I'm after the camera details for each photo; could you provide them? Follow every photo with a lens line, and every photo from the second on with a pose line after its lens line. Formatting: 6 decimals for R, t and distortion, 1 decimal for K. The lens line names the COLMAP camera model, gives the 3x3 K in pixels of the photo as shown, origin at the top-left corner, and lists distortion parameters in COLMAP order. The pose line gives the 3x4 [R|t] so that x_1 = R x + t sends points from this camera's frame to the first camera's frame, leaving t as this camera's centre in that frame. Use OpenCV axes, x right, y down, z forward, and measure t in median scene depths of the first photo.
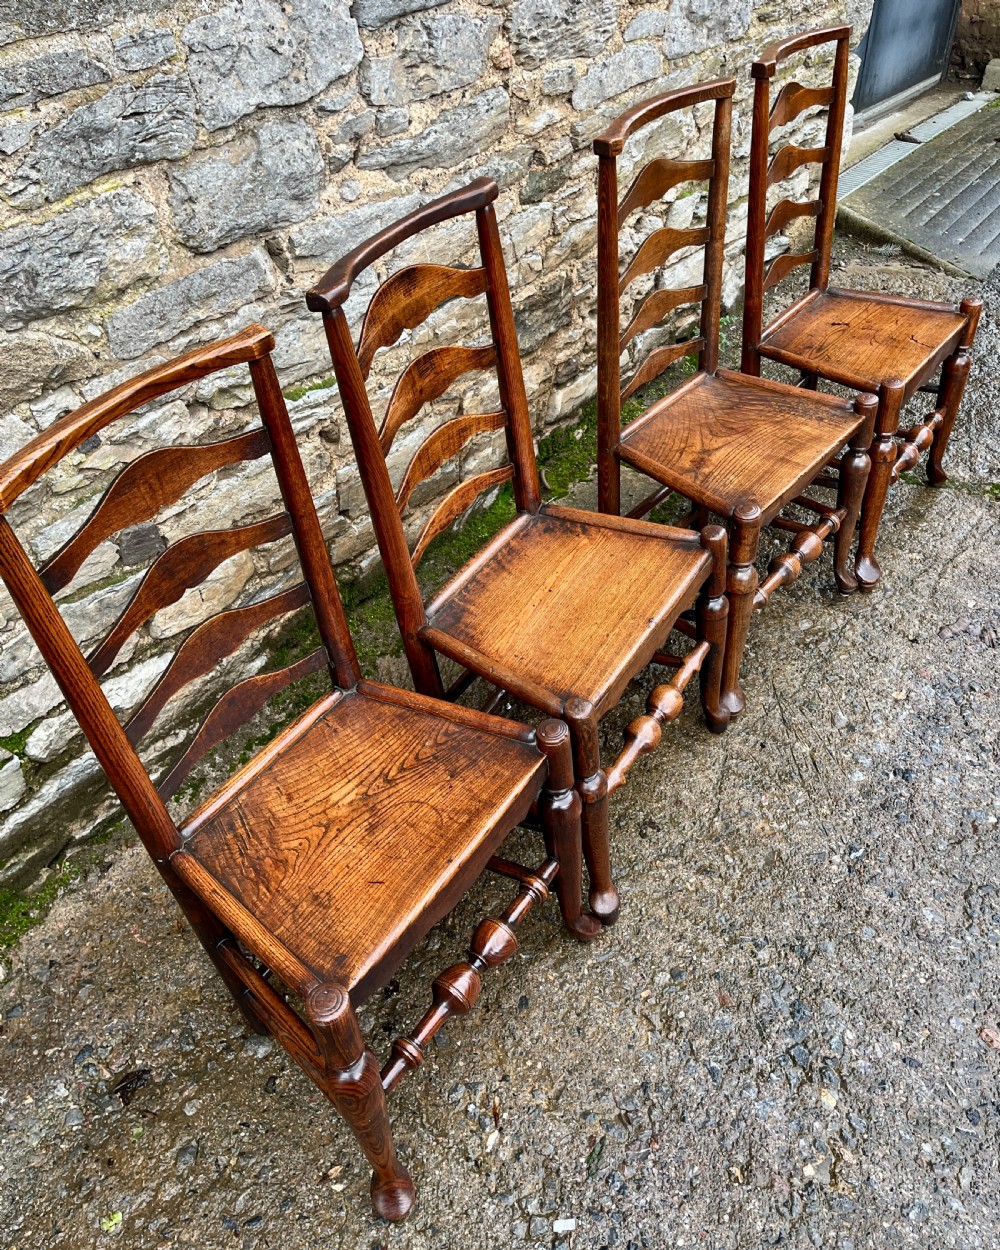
lens RADIAL K [[1045.9, 0, 532.7], [0, 1045.9, 630.2], [0, 0, 1]] dist [0.039468, -0.026530]
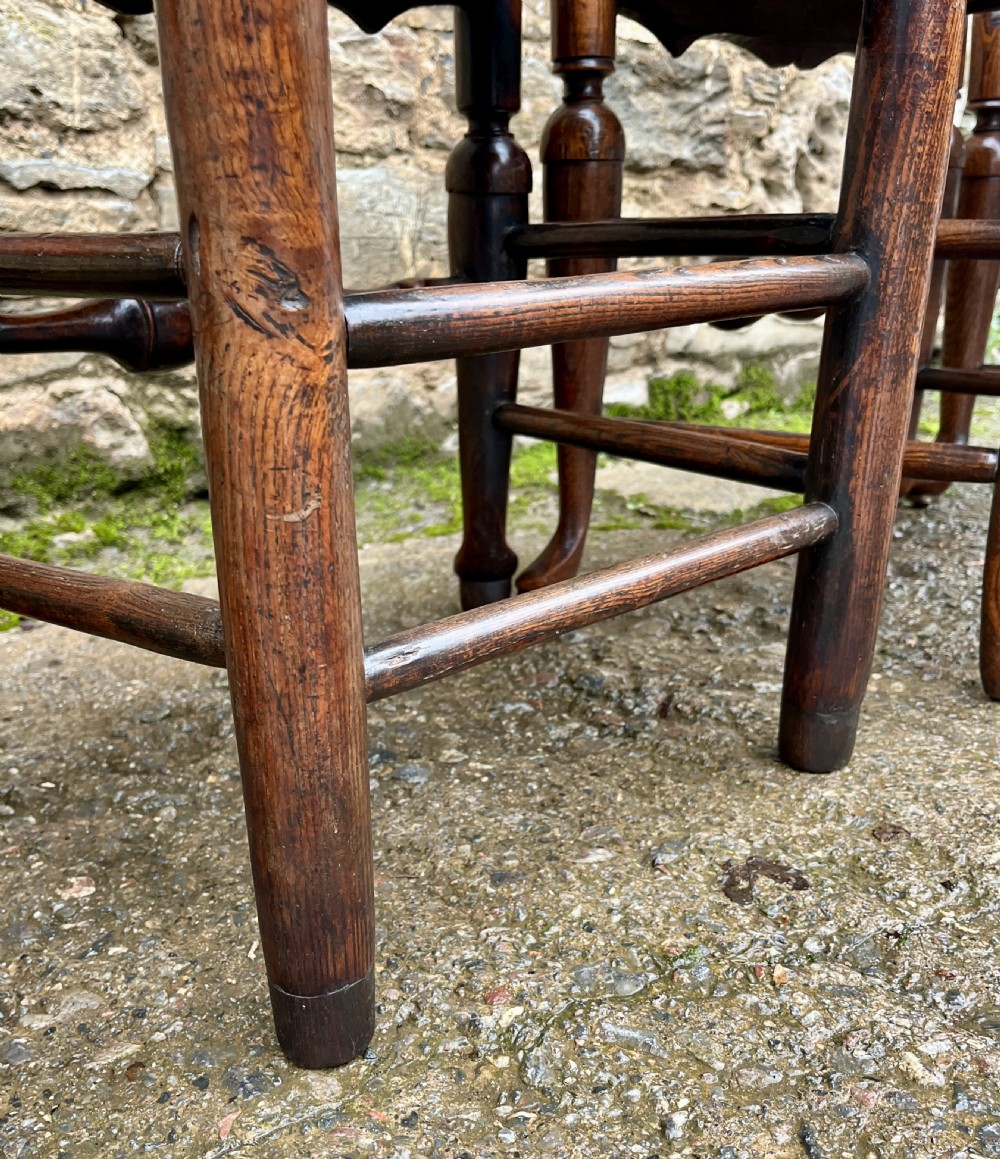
lens RADIAL K [[1158.8, 0, 488.8], [0, 1158.8, 667.4], [0, 0, 1]] dist [0.034959, 0.000000]
pose [[0.969633, 0.074784, -0.232851, 0.116595], [-0.154185, 0.925979, -0.344659, 0.270369], [0.189840, 0.370094, 0.909390, 0.756705]]
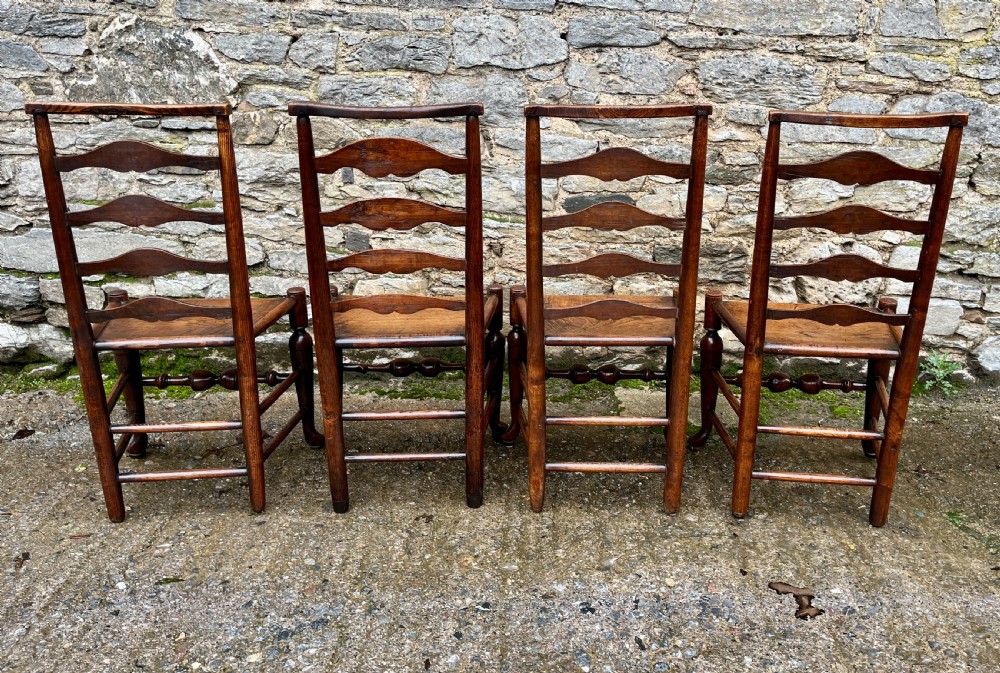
lens RADIAL K [[813.1, 0, 549.2], [0, 813.1, 278.0], [0, 0, 1]] dist [0.055469, -0.053956]
pose [[0.599006, 0.268471, -0.754397, 1.003123], [-0.559912, 0.813940, -0.154920, 0.008267], [0.572442, 0.515194, 0.637875, 0.266580]]
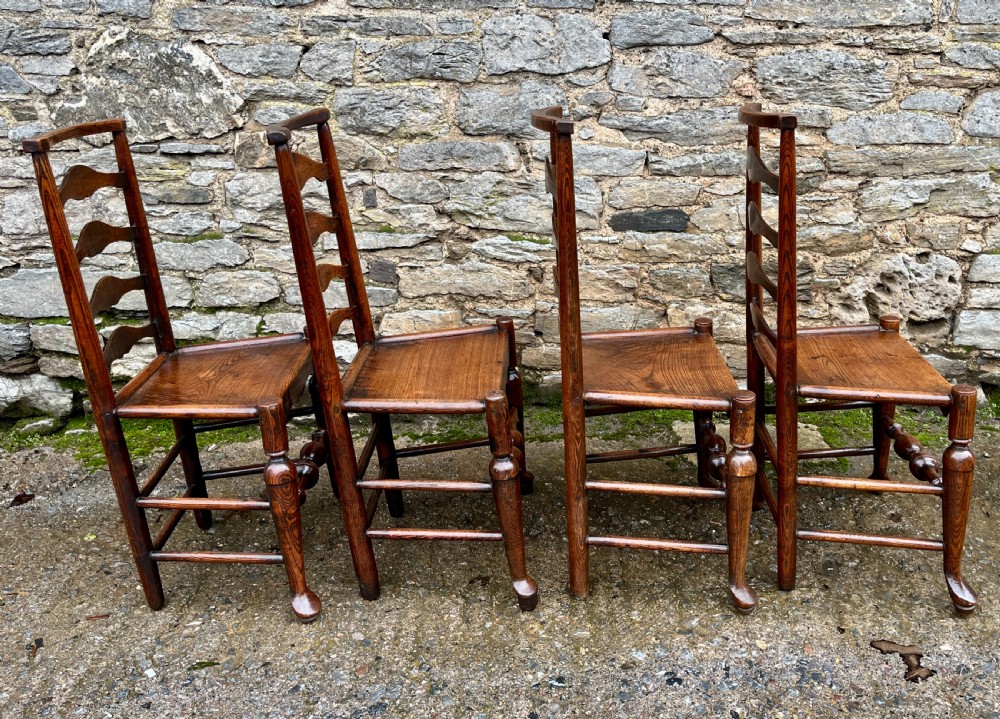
lens RADIAL K [[877.1, 0, 569.3], [0, 877.1, 303.2], [0, 0, 1]] dist [0.053153, -0.046704]
pose [[0.616691, 0.259445, -0.743223, 0.929784], [-0.528992, 0.835766, -0.147181, 0.014229], [0.582975, 0.483924, 0.652654, 0.240697]]
